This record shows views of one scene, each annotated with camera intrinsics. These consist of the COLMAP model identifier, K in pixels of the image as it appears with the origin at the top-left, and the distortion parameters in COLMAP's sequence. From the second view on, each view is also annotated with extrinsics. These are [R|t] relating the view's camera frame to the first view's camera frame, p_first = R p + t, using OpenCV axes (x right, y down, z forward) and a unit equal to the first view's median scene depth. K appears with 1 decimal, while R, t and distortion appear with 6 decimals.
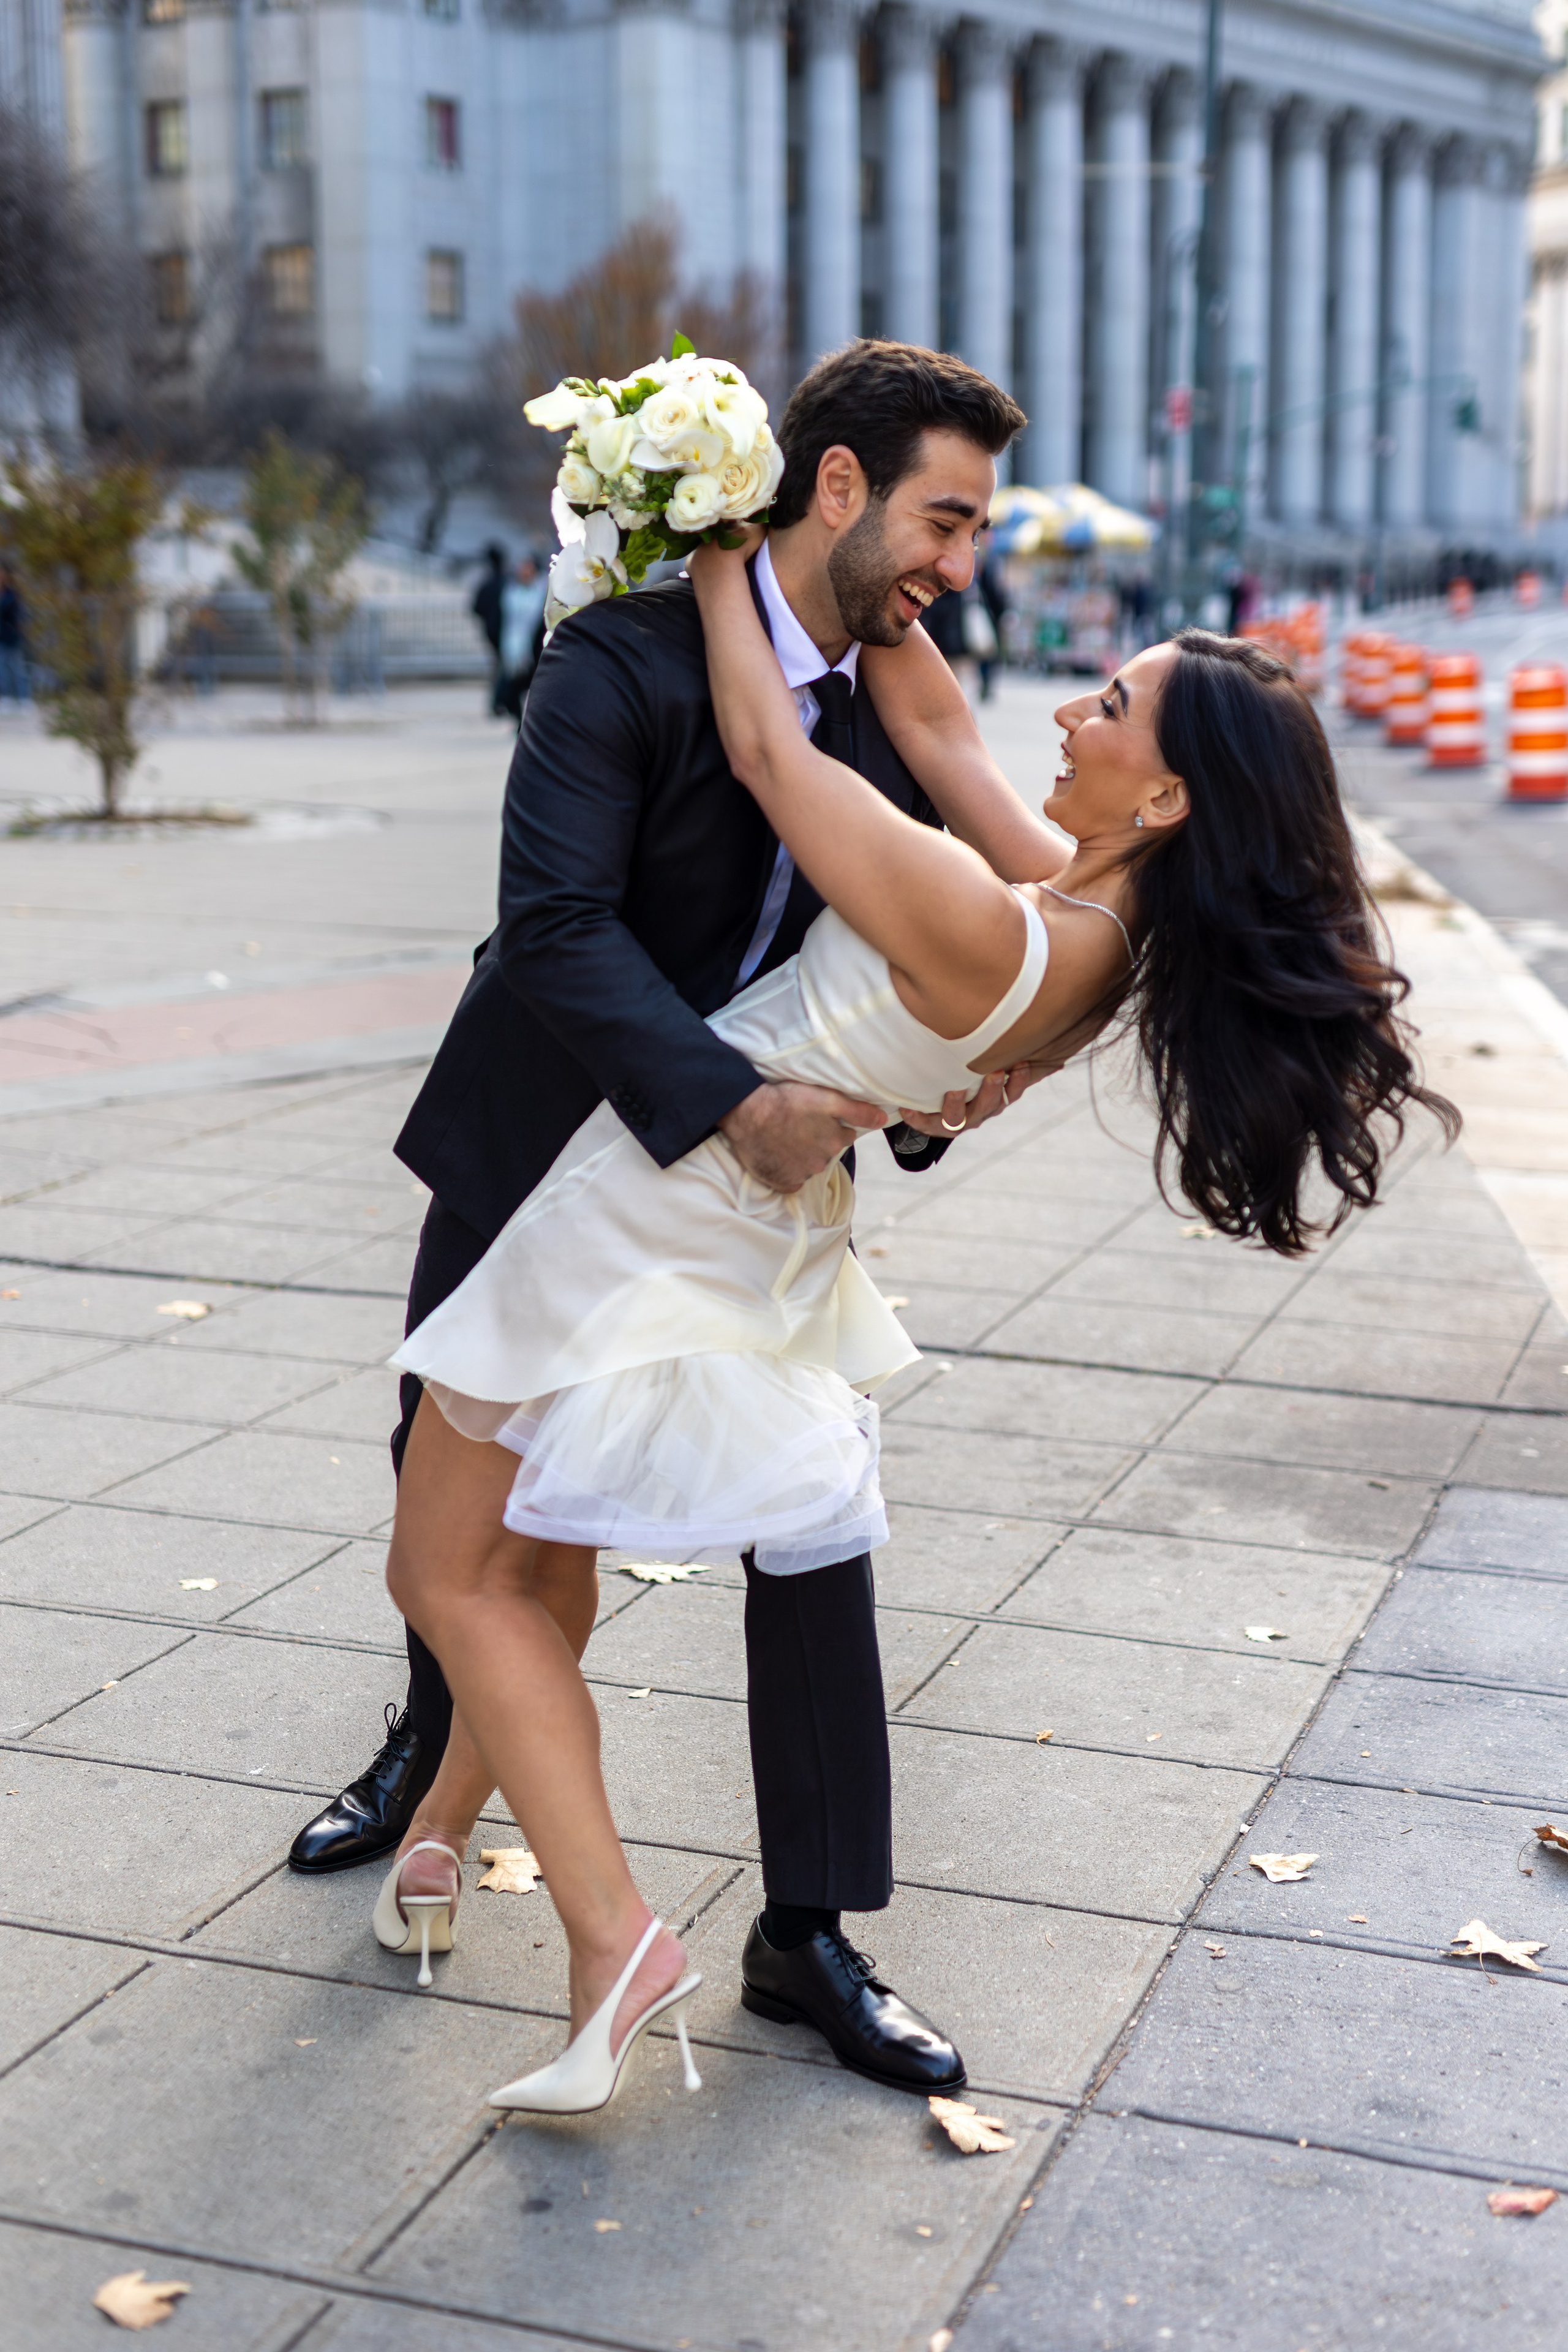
lens RADIAL K [[3316.6, 0, 796.5], [0, 3316.6, 1083.7], [0, 0, 1]] dist [-0.041214, 0.170349]
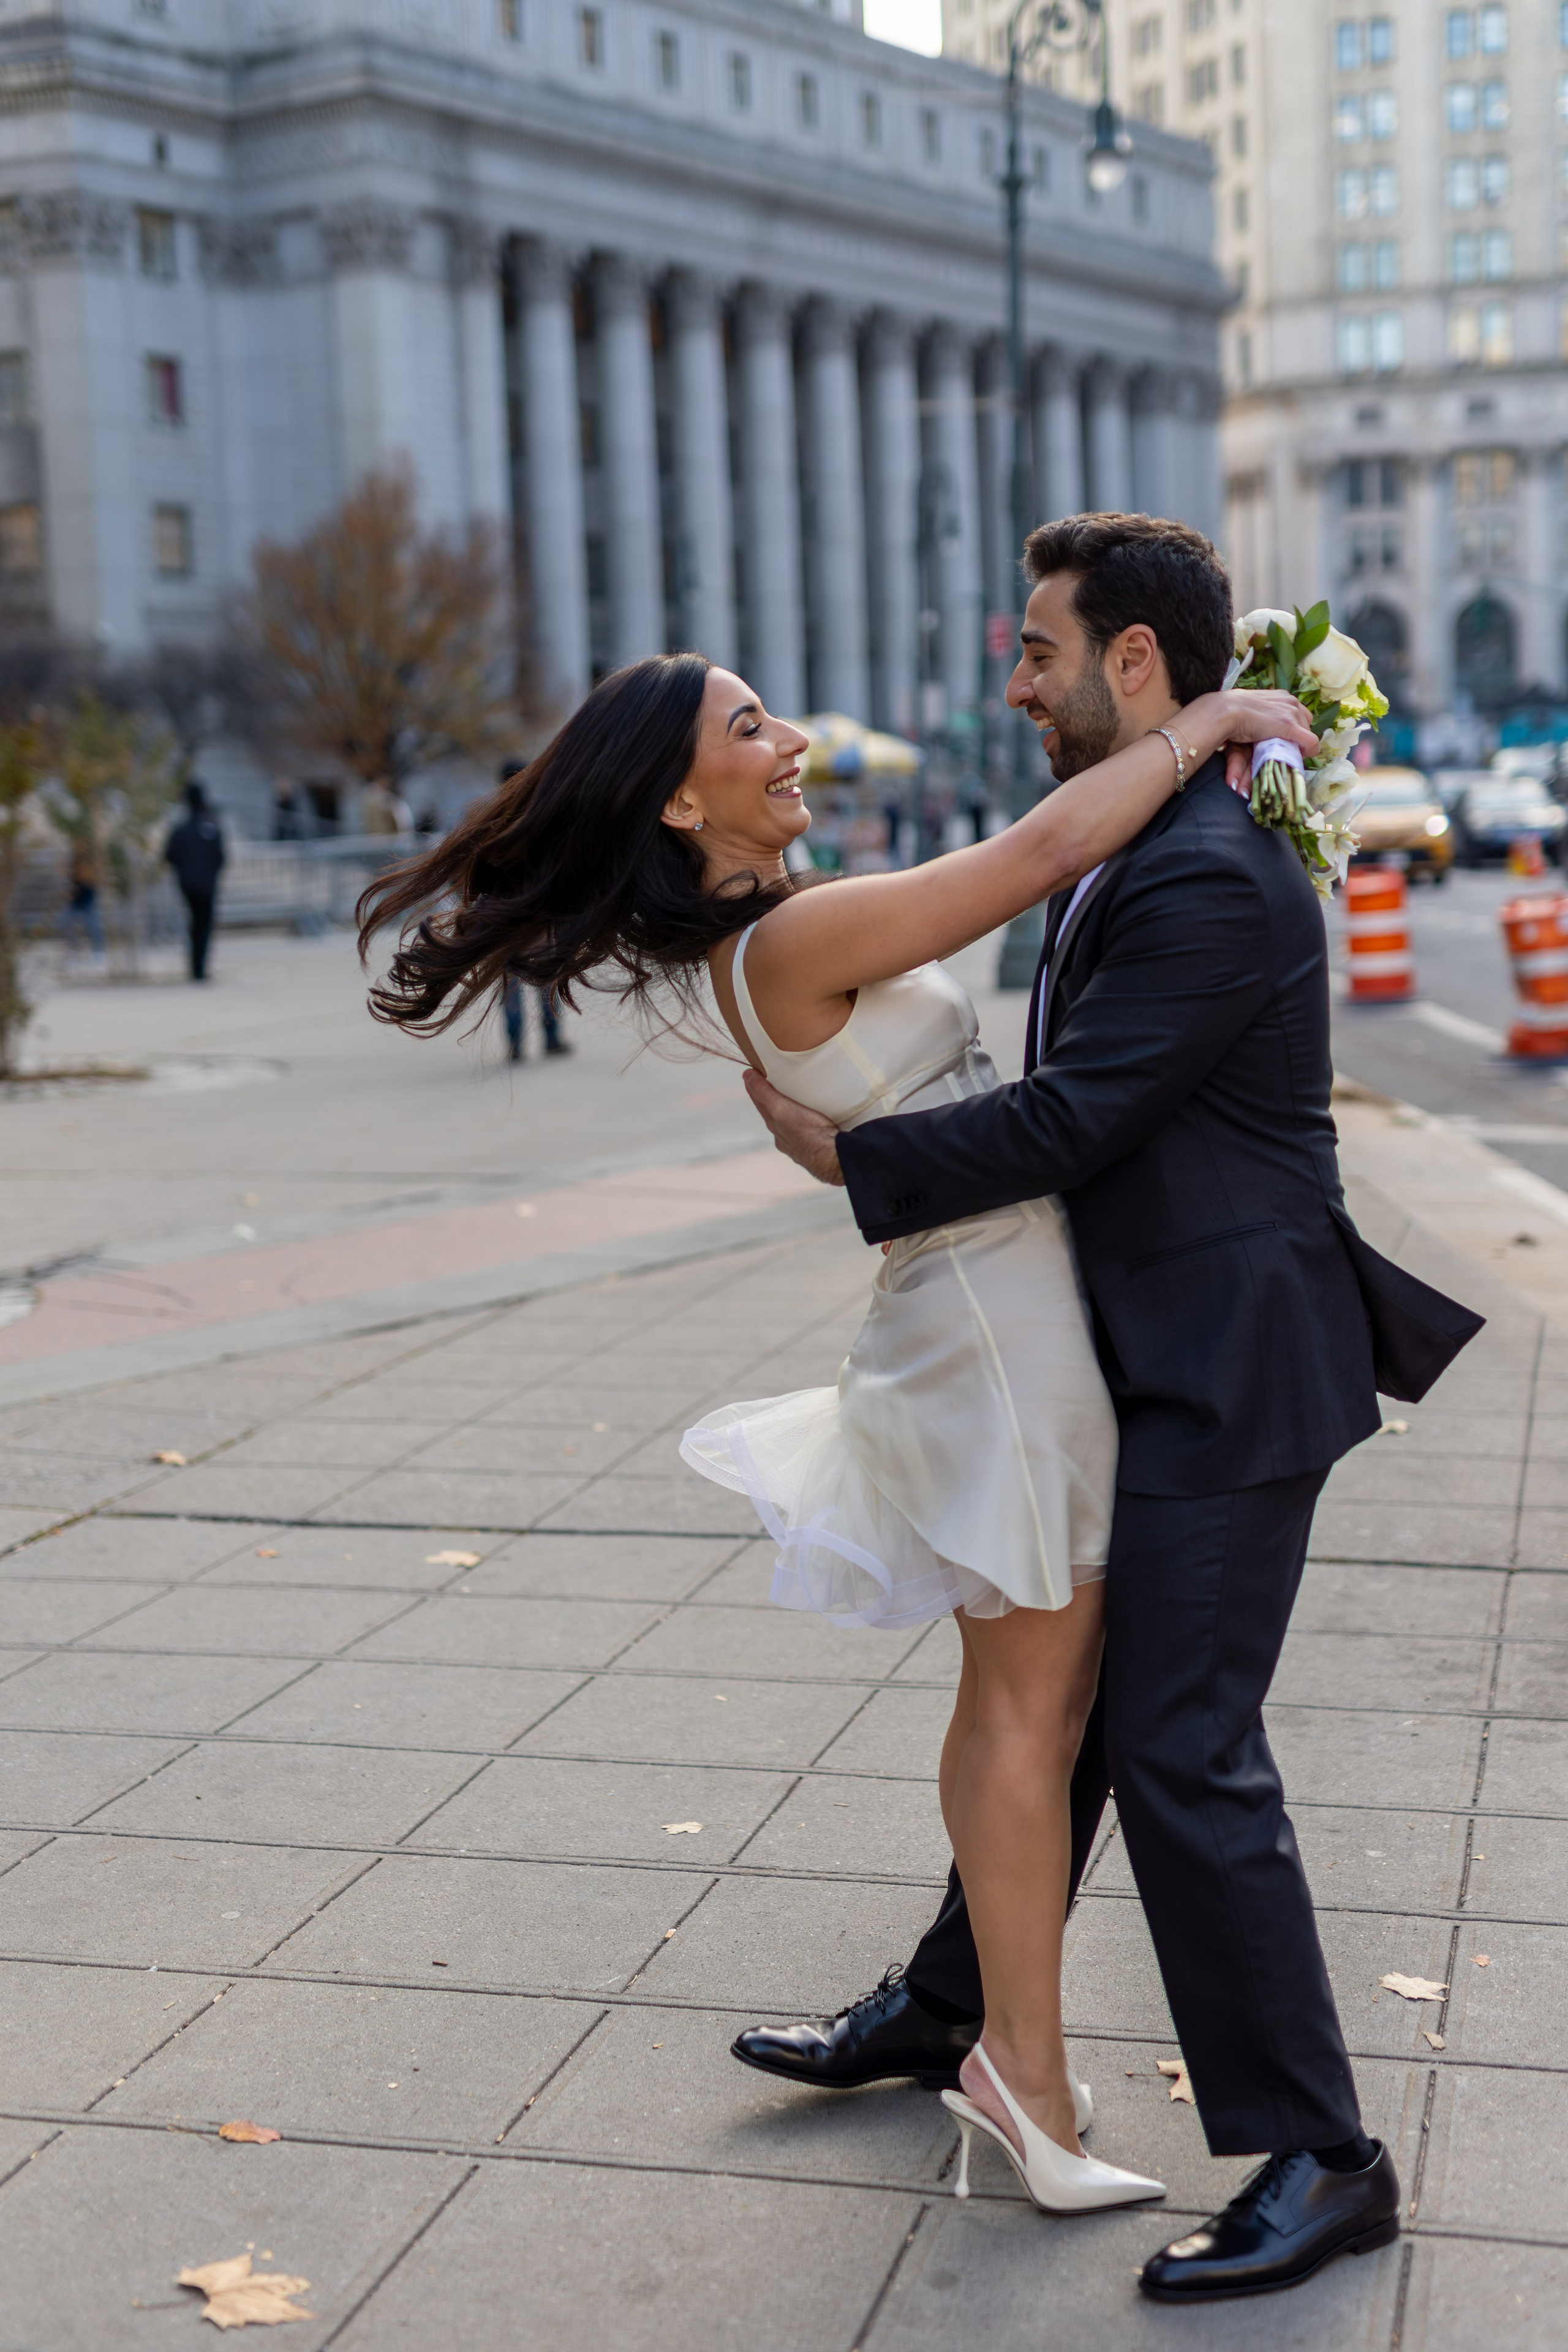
lens RADIAL K [[3258.9, 0, 784.0], [0, 3258.9, 1176.0], [0, 0, 1]] dist [0.008096, -0.028870]
pose [[0.995652, -0.046998, 0.080428, -0.190436], [0.050130, 0.998043, -0.037374, -0.006779], [-0.078514, 0.041244, 0.996060, 0.003287]]
